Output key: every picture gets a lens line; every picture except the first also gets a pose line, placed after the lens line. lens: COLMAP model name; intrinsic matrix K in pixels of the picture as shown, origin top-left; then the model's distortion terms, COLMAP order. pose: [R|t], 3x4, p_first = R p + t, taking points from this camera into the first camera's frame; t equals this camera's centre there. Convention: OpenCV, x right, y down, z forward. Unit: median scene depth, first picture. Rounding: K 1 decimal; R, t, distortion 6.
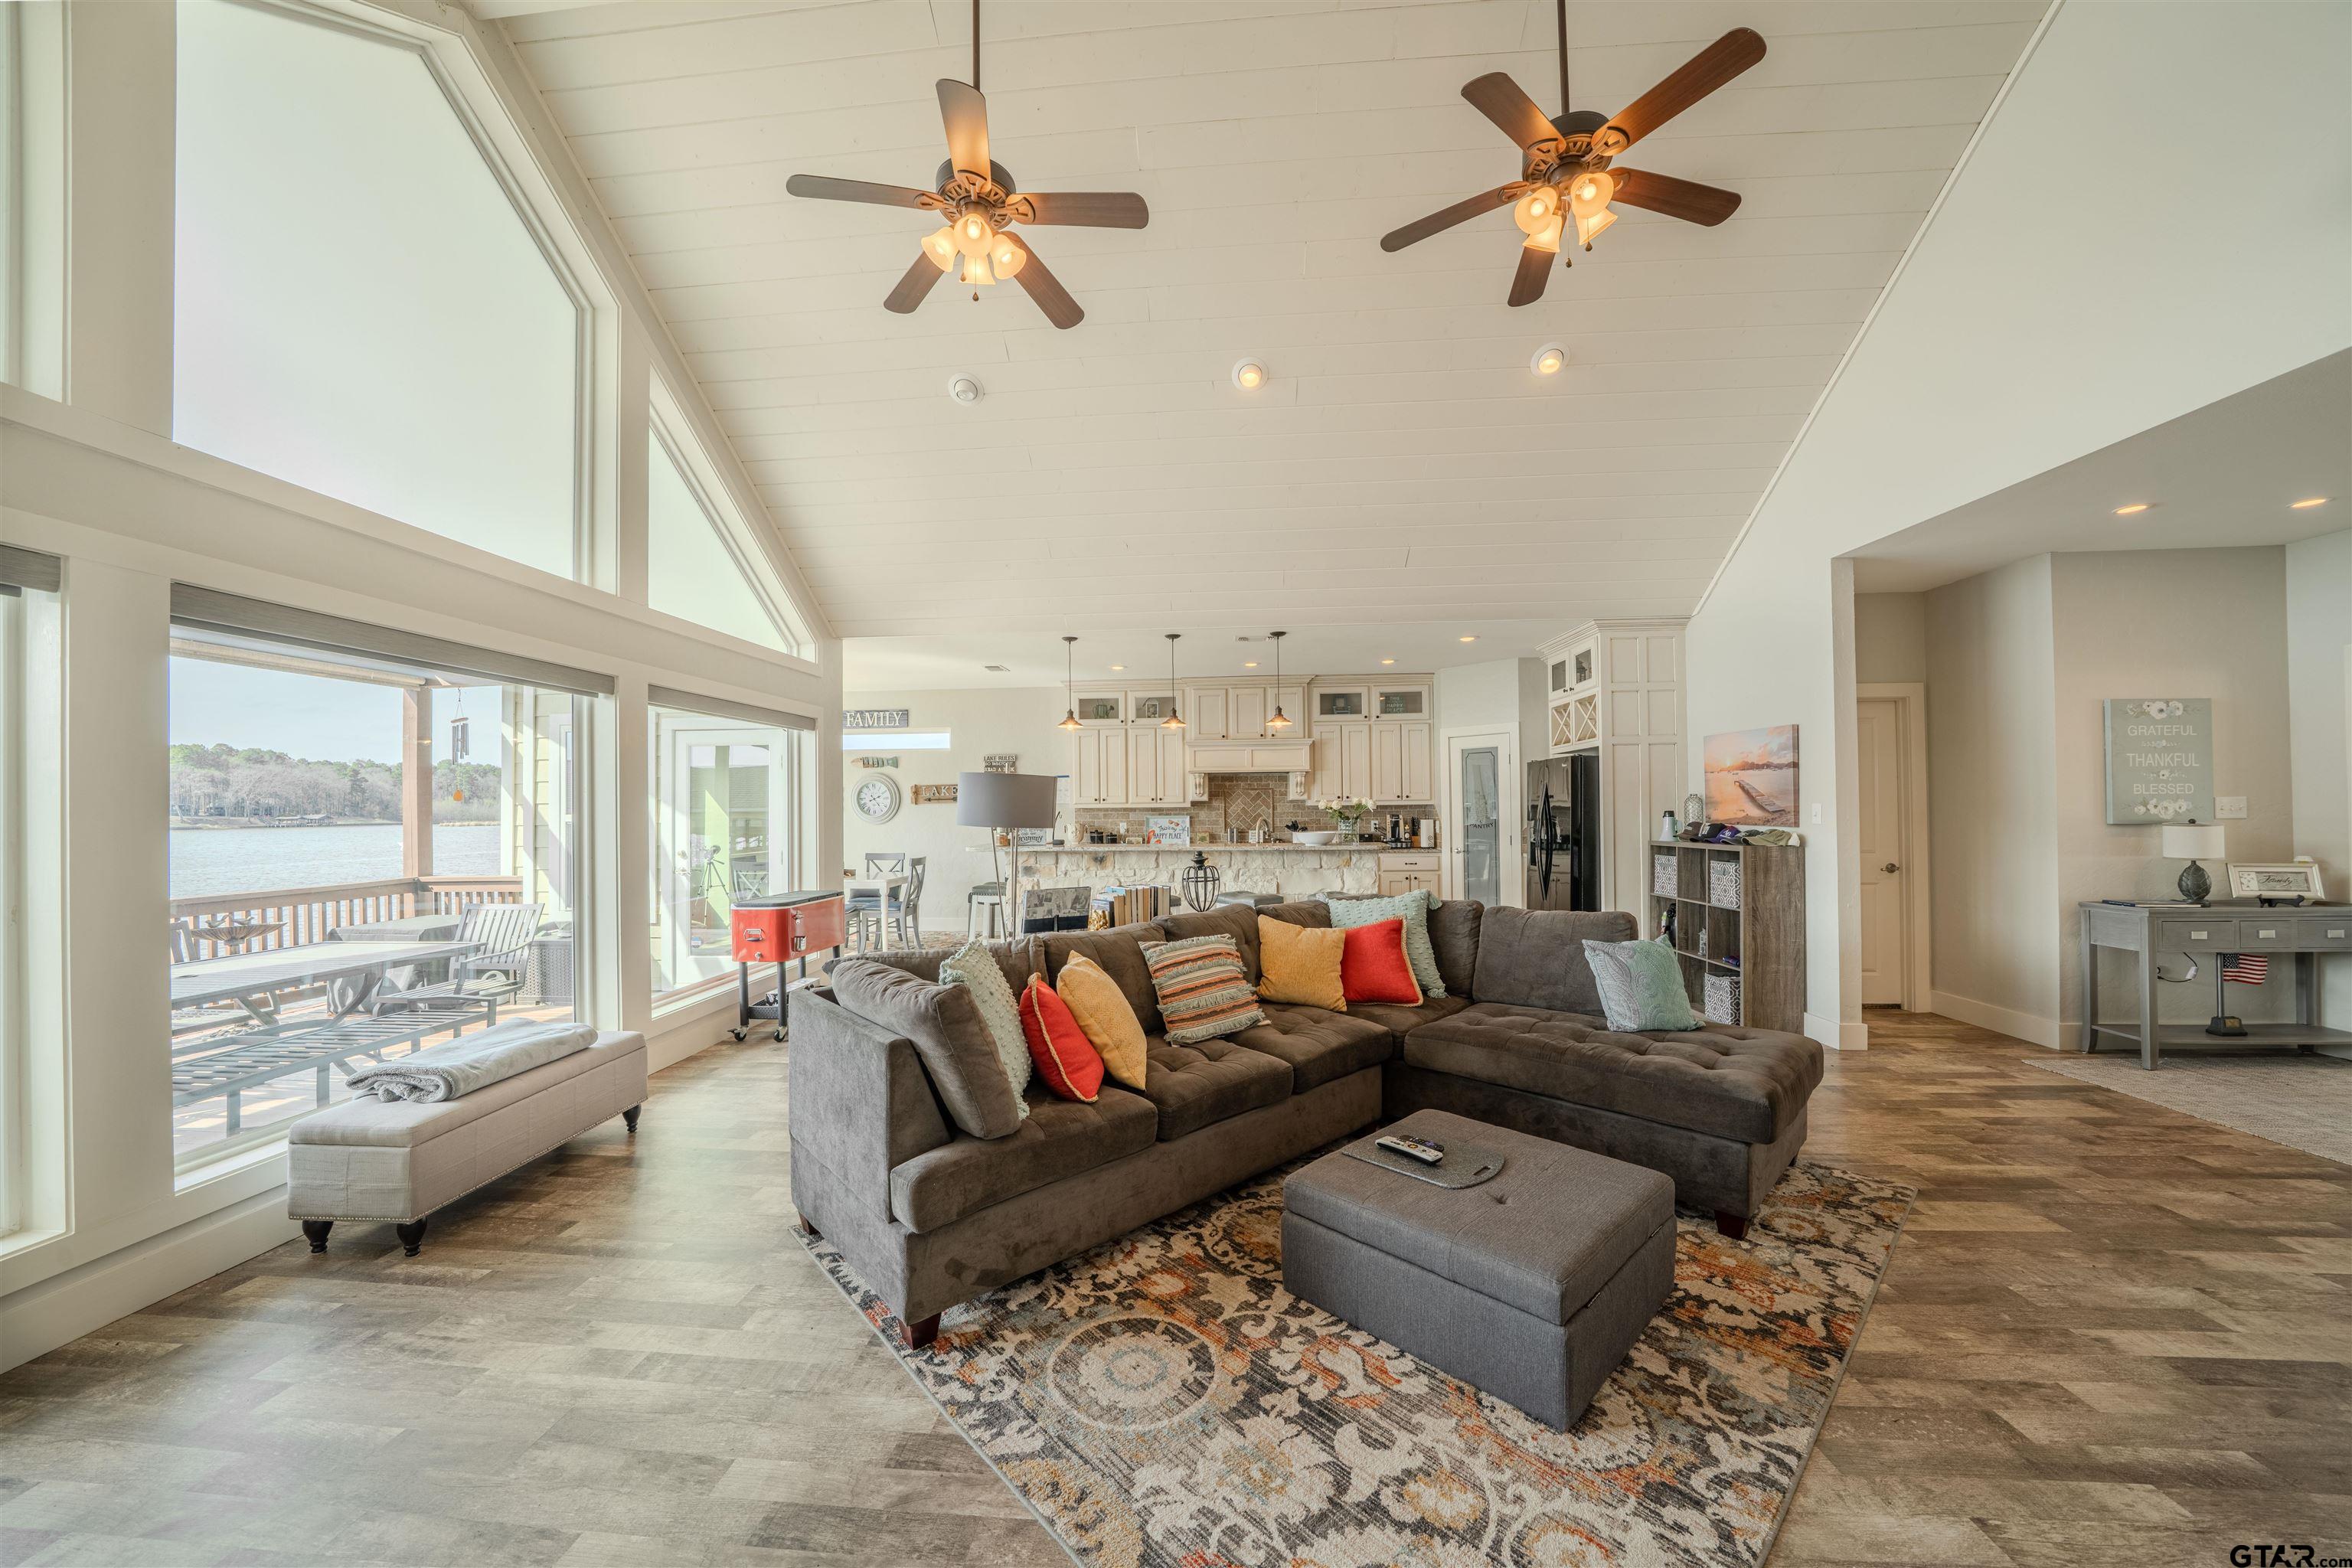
lens RADIAL K [[818.9, 0, 1161.8], [0, 818.9, 802.6], [0, 0, 1]] dist [-0.026884, 0.003503]
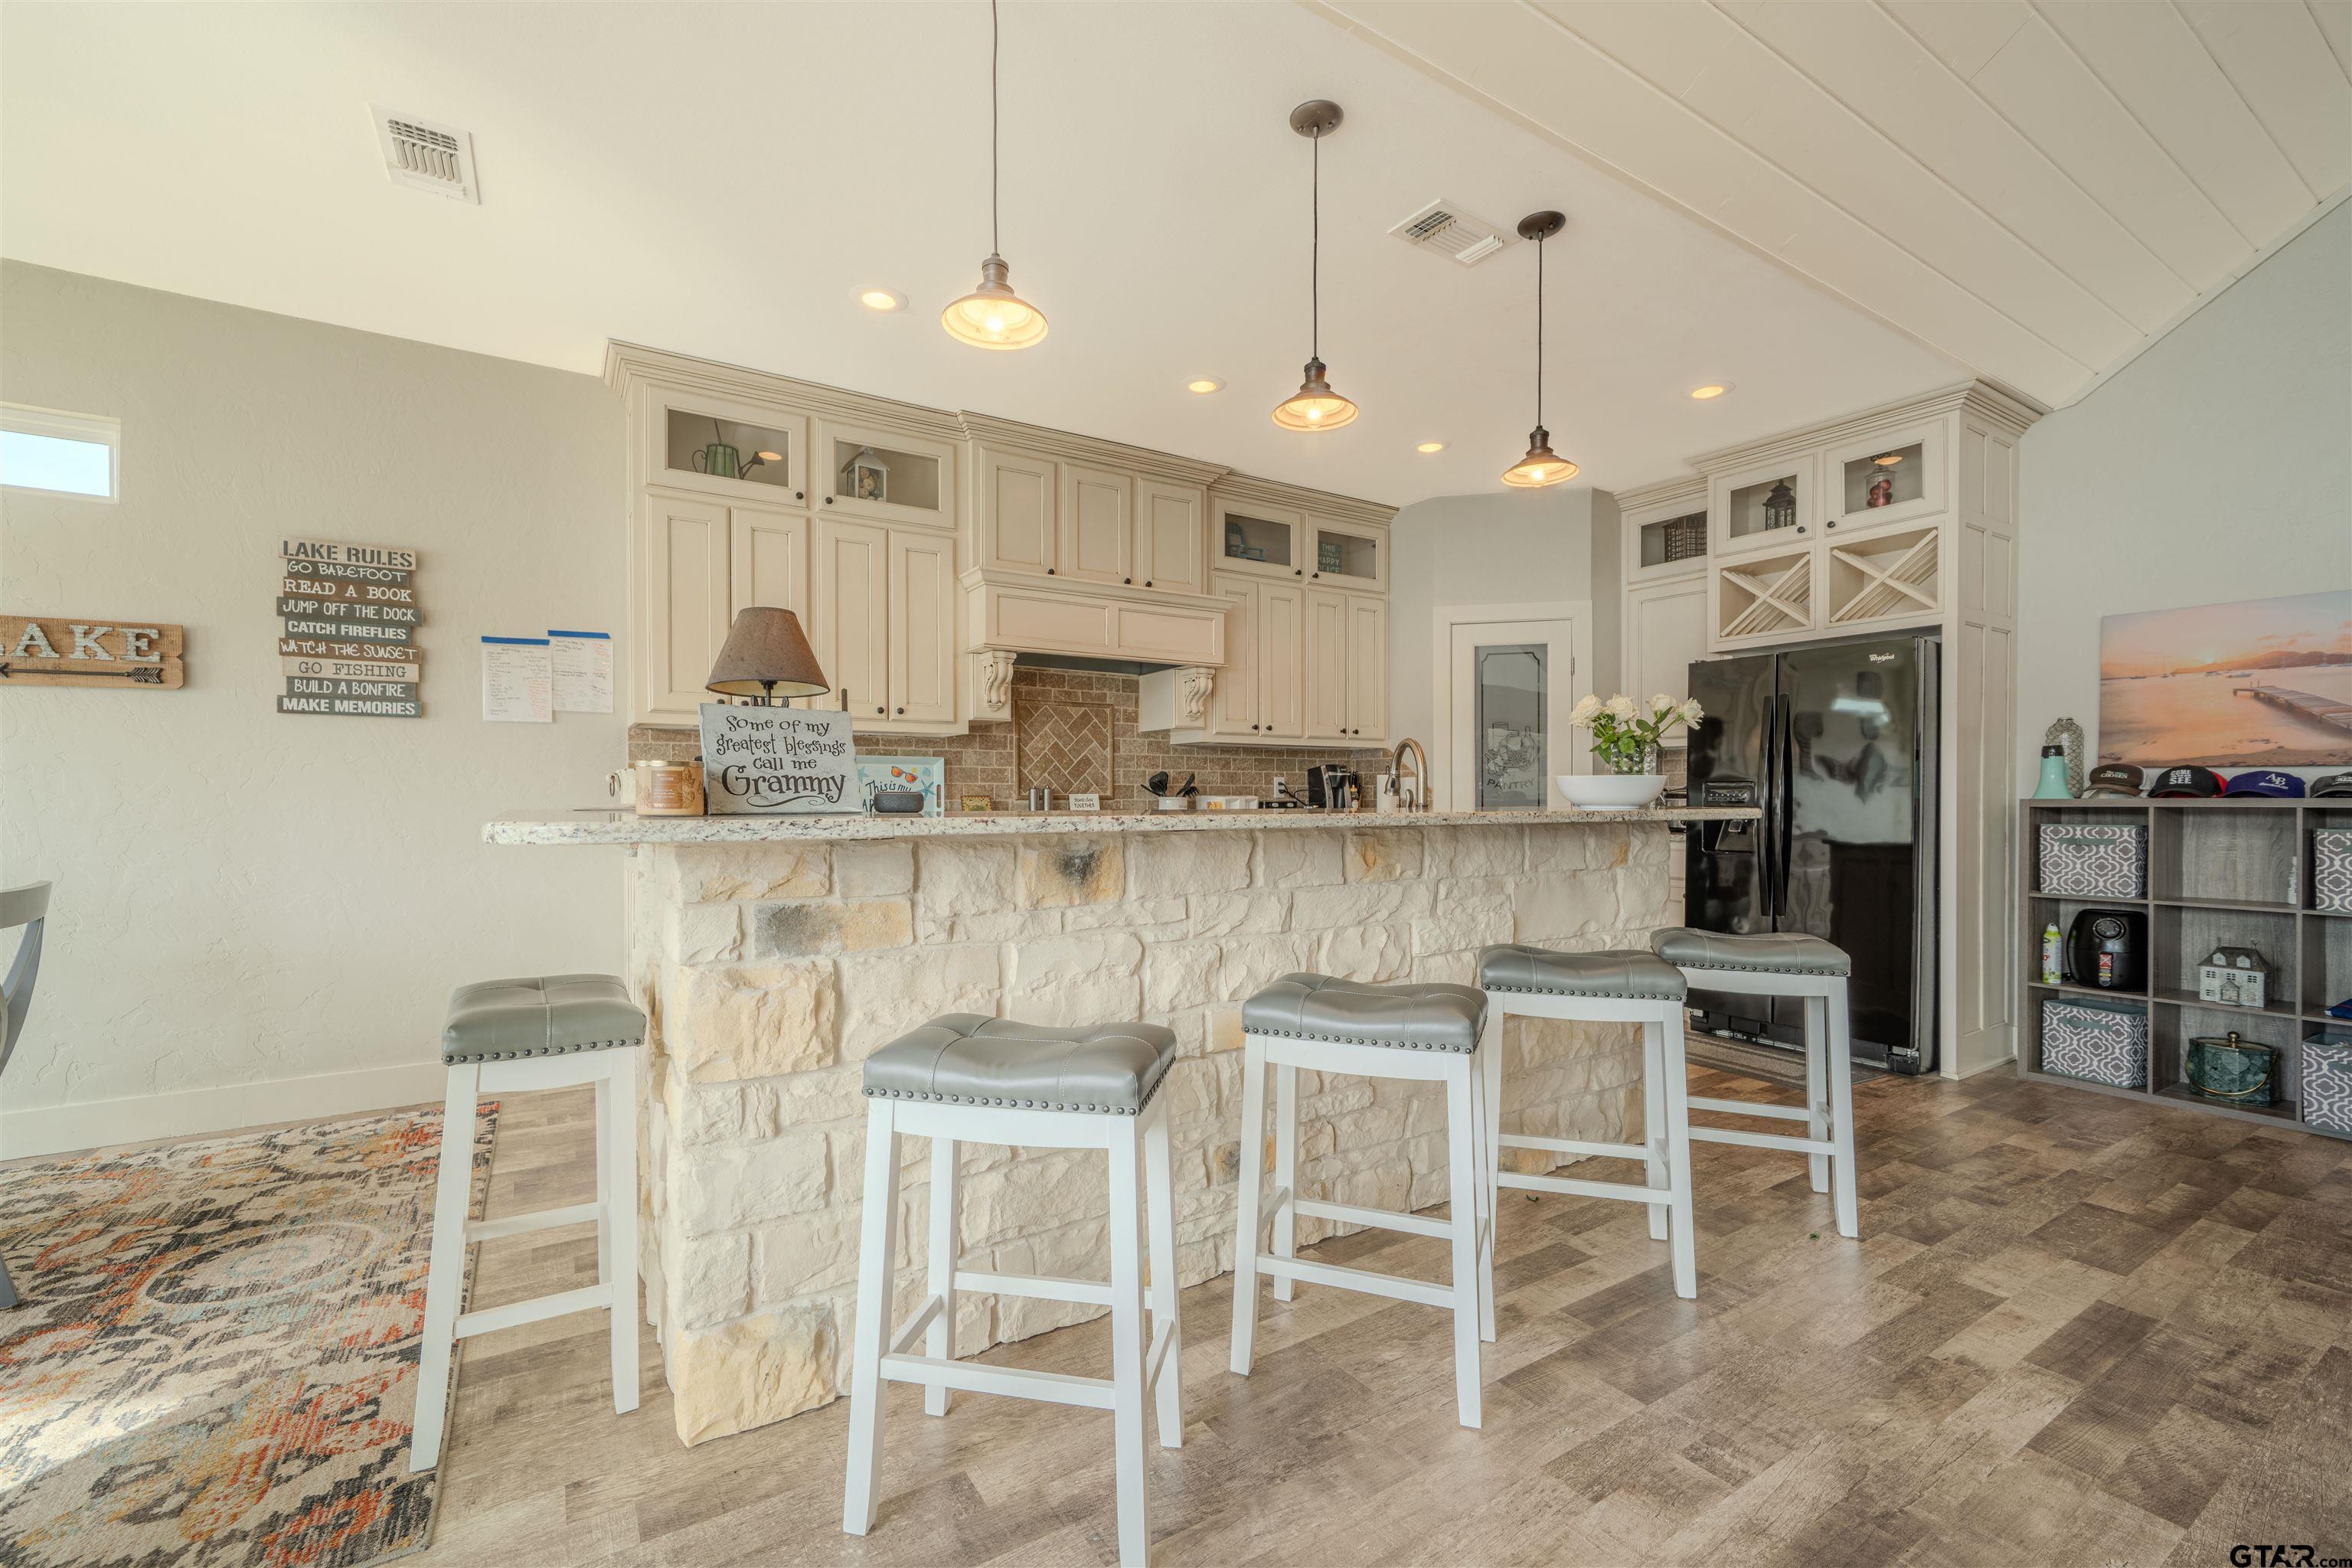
lens RADIAL K [[984.9, 0, 1158.2], [0, 984.9, 802.7], [0, 0, 1]] dist [-0.008906, 0.006151]
pose [[0.802962, 0.005113, 0.596008, -0.565884], [-0.012820, 0.999880, 0.008694, 0.105928], [-0.595892, -0.014622, 0.802931, 1.685348]]
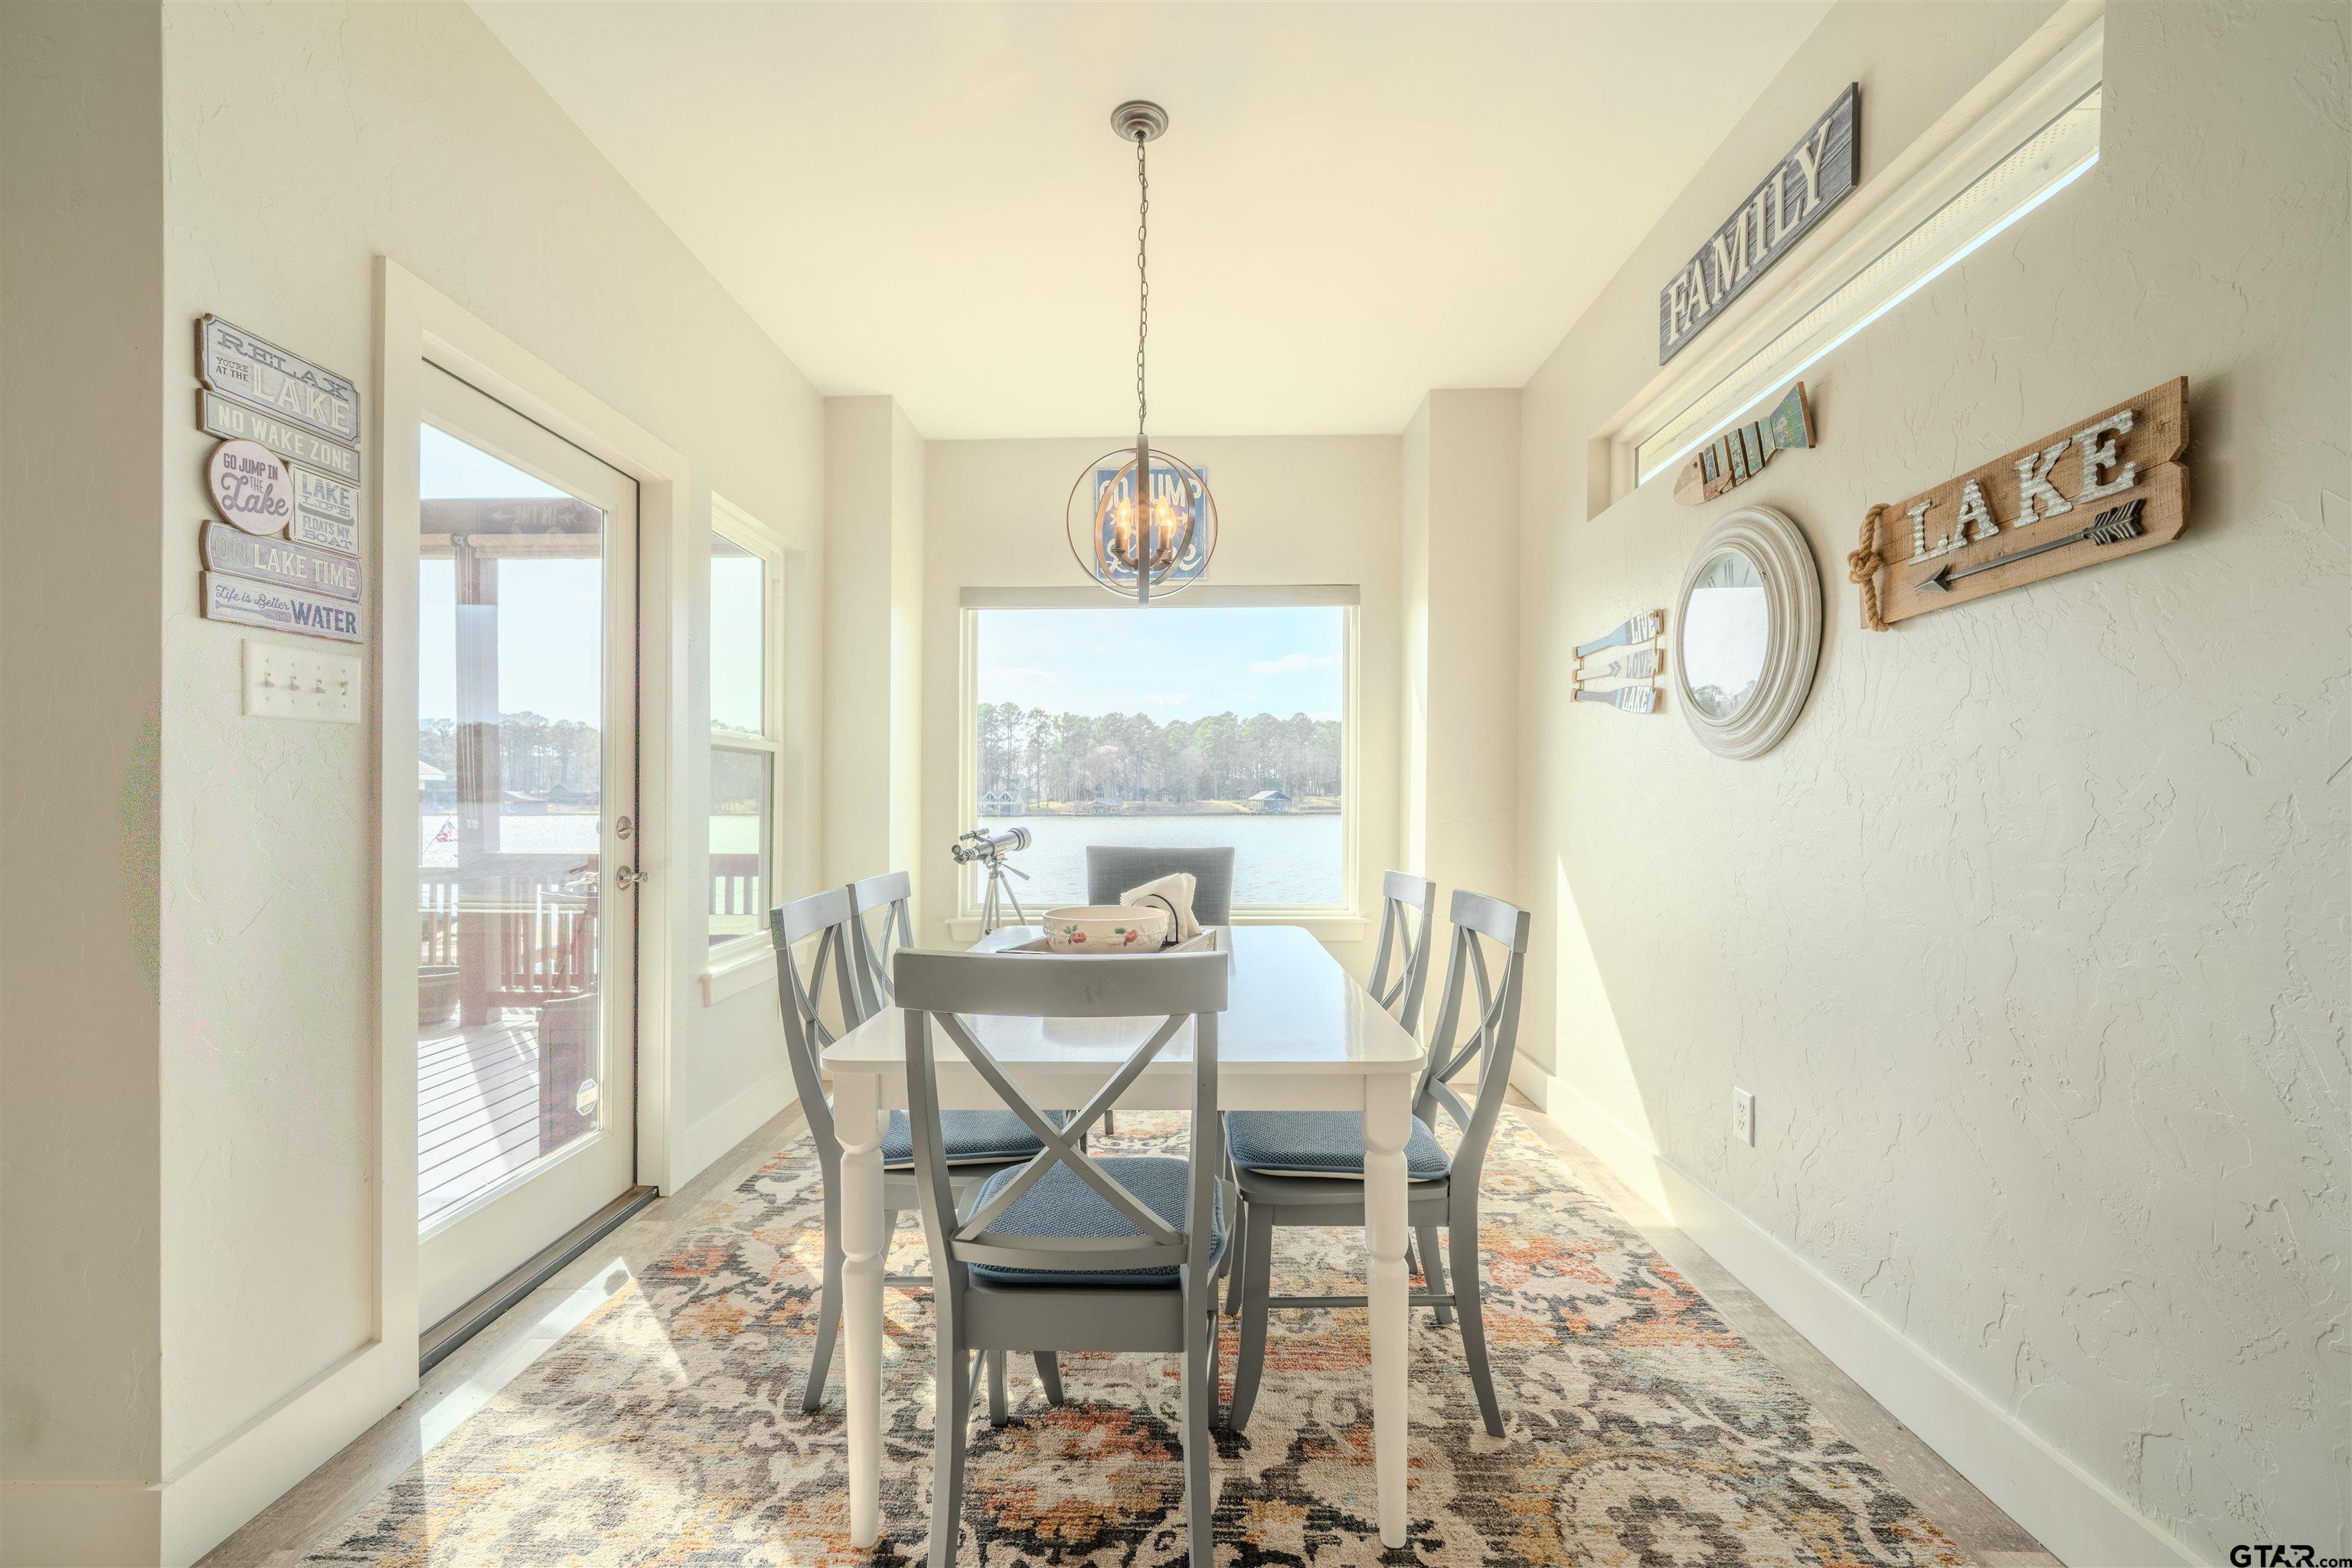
lens RADIAL K [[968.1, 0, 1159.8], [0, 968.1, 804.1], [0, 0, 1]] dist [-0.001834, -0.000117]
pose [[0.052683, 0.012011, -0.998539, -0.377966], [0.005531, 0.999909, 0.012319, 0.113062], [0.998596, -0.006172, 0.052612, 2.773979]]
